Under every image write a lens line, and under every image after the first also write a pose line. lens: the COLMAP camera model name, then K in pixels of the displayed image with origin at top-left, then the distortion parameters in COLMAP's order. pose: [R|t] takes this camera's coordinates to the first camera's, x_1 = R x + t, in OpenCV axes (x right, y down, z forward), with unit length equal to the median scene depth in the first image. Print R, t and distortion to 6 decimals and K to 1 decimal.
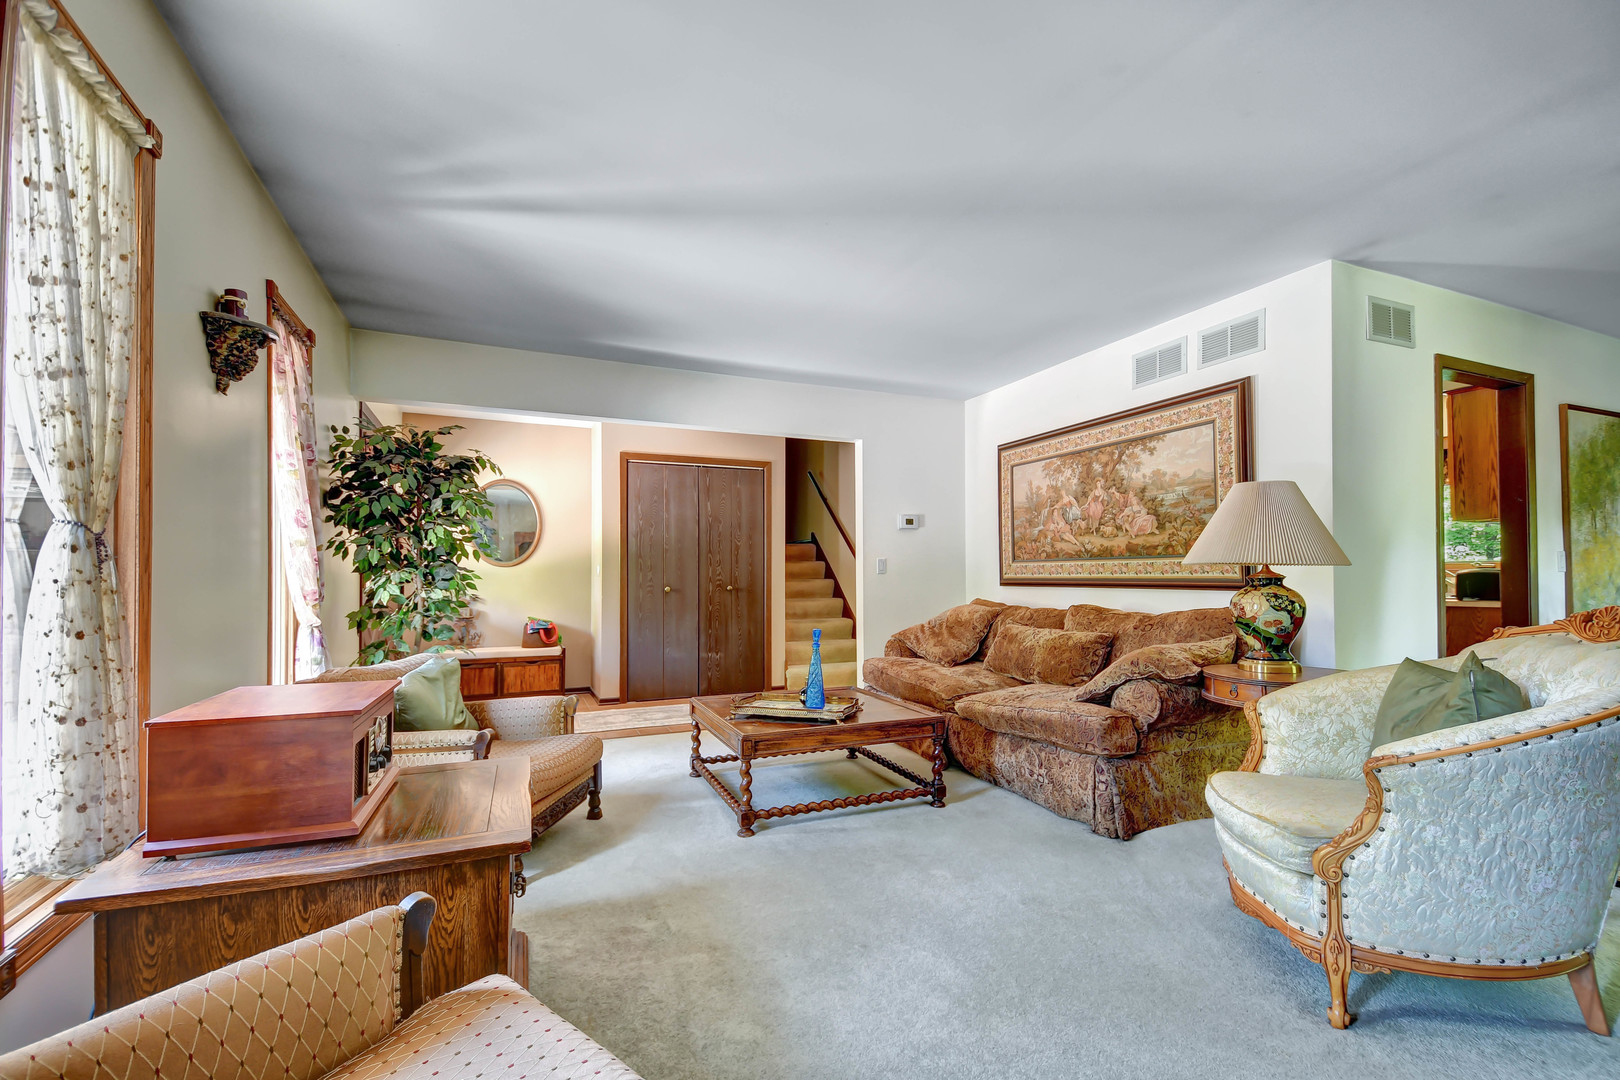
lens RADIAL K [[717.5, 0, 814.0], [0, 717.5, 567.2], [0, 0, 1]] dist [-0.000188, -0.000378]
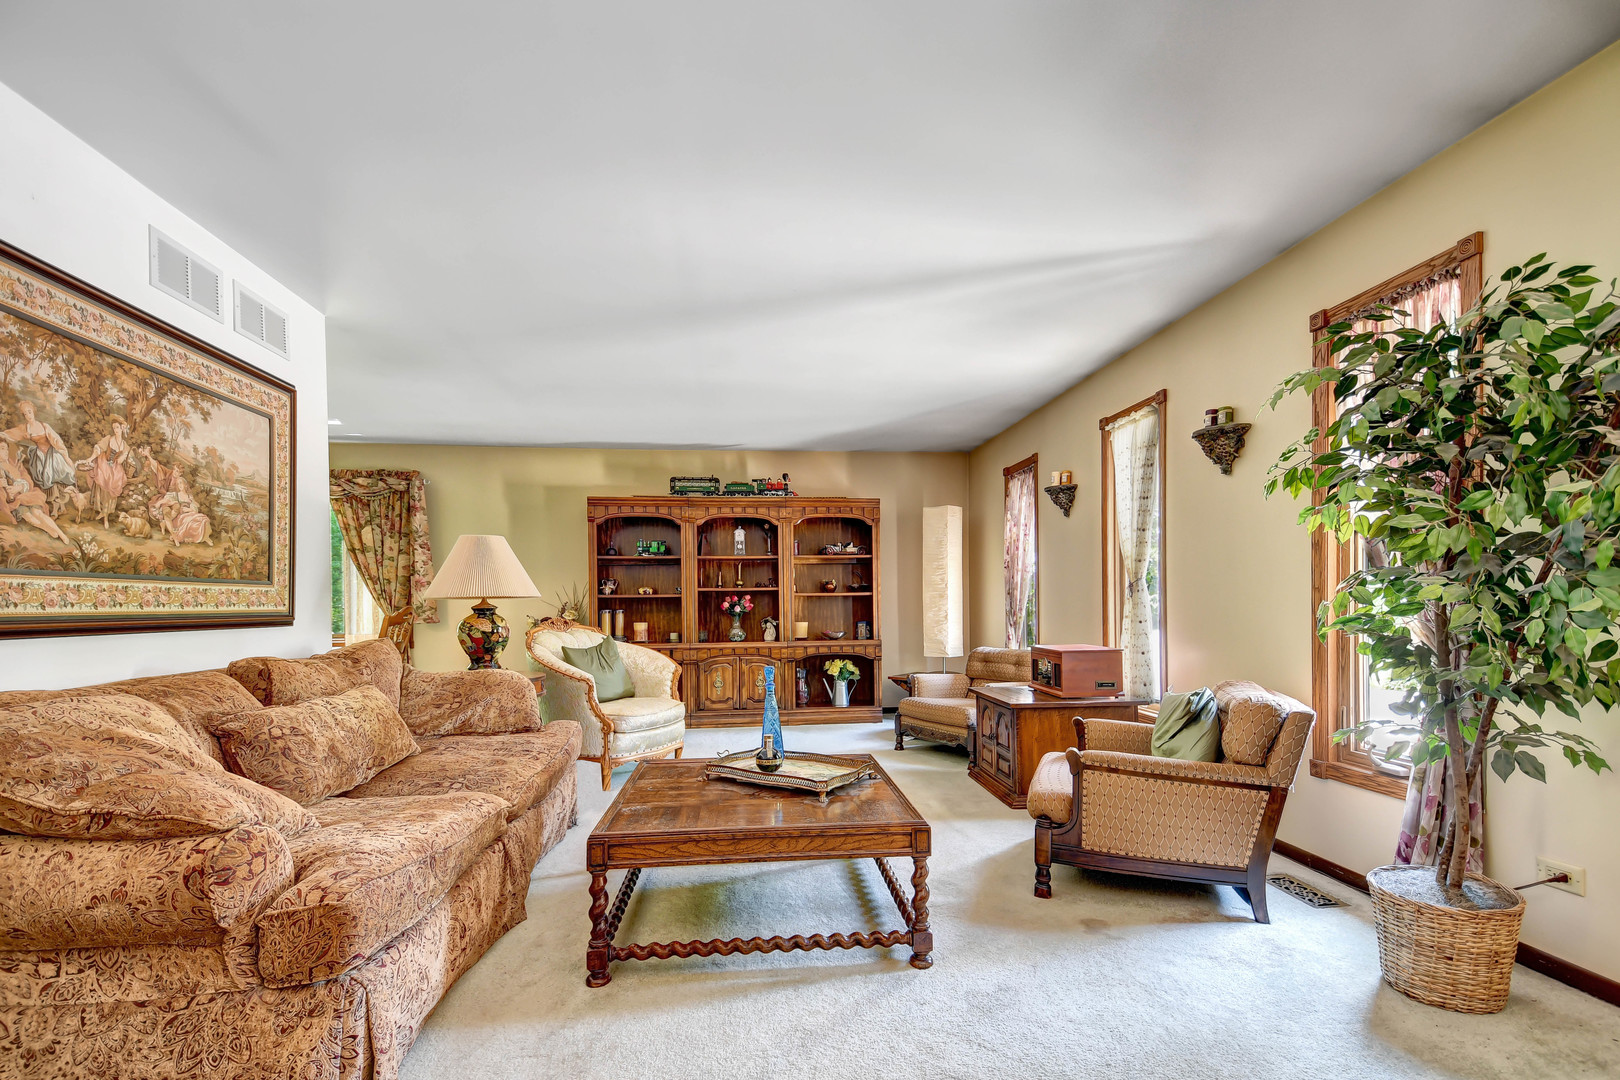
lens RADIAL K [[717.5, 0, 811.1], [0, 717.5, 603.0], [0, 0, 1]] dist [-0.000188, -0.000378]
pose [[-0.952329, 0.010660, 0.304888, -0.222695], [0.006085, 0.999854, -0.015951, 0.018045], [-0.305013, -0.013336, -0.952255, 1.347886]]
